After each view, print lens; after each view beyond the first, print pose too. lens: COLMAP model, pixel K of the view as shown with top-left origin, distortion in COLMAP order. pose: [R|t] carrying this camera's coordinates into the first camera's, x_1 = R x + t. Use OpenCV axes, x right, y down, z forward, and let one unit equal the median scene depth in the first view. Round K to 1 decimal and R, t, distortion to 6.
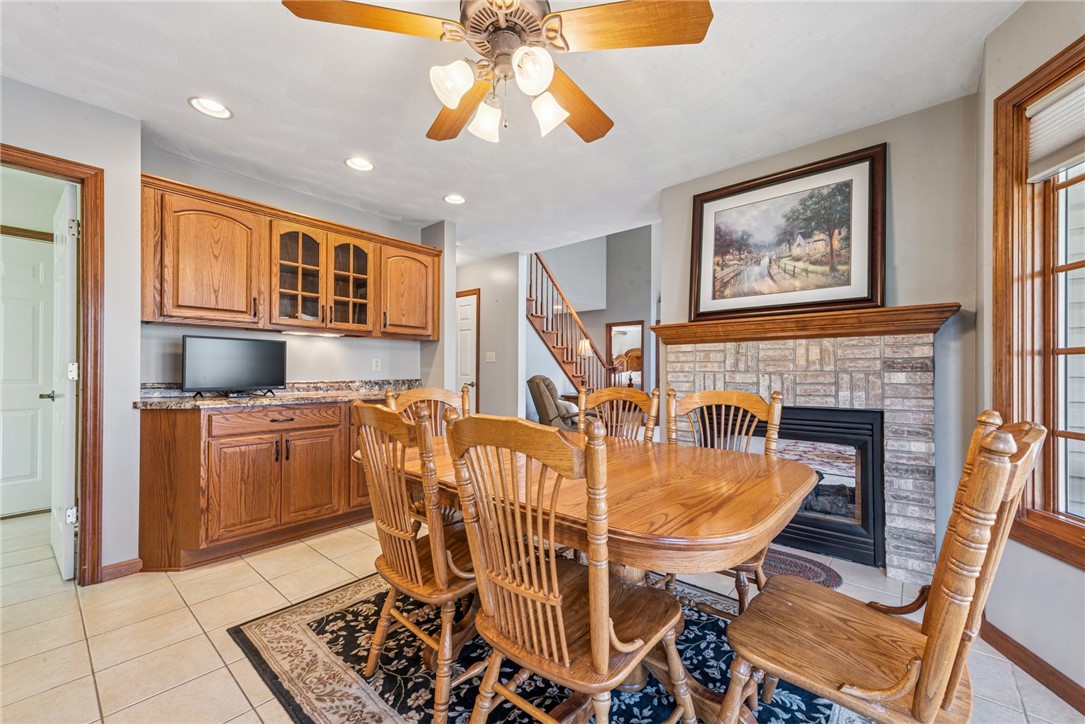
lens RADIAL K [[428.7, 0, 541.5], [0, 428.7, 368.8], [0, 0, 1]] dist [0.014966, -0.000794]
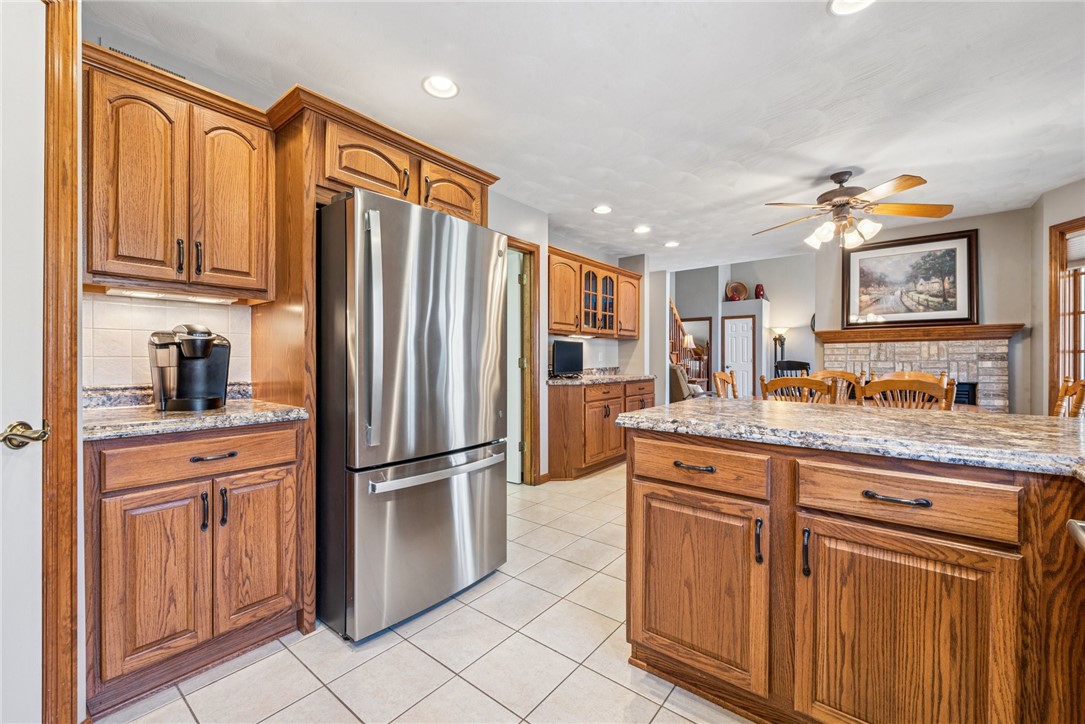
lens RADIAL K [[428.7, 0, 564.7], [0, 428.7, 359.6], [0, 0, 1]] dist [0.014966, -0.000794]
pose [[0.999005, -0.004588, 0.044352, -0.868943], [0.004372, 0.999978, 0.004962, -0.012866], [-0.044374, -0.004764, 0.999004, -0.617463]]
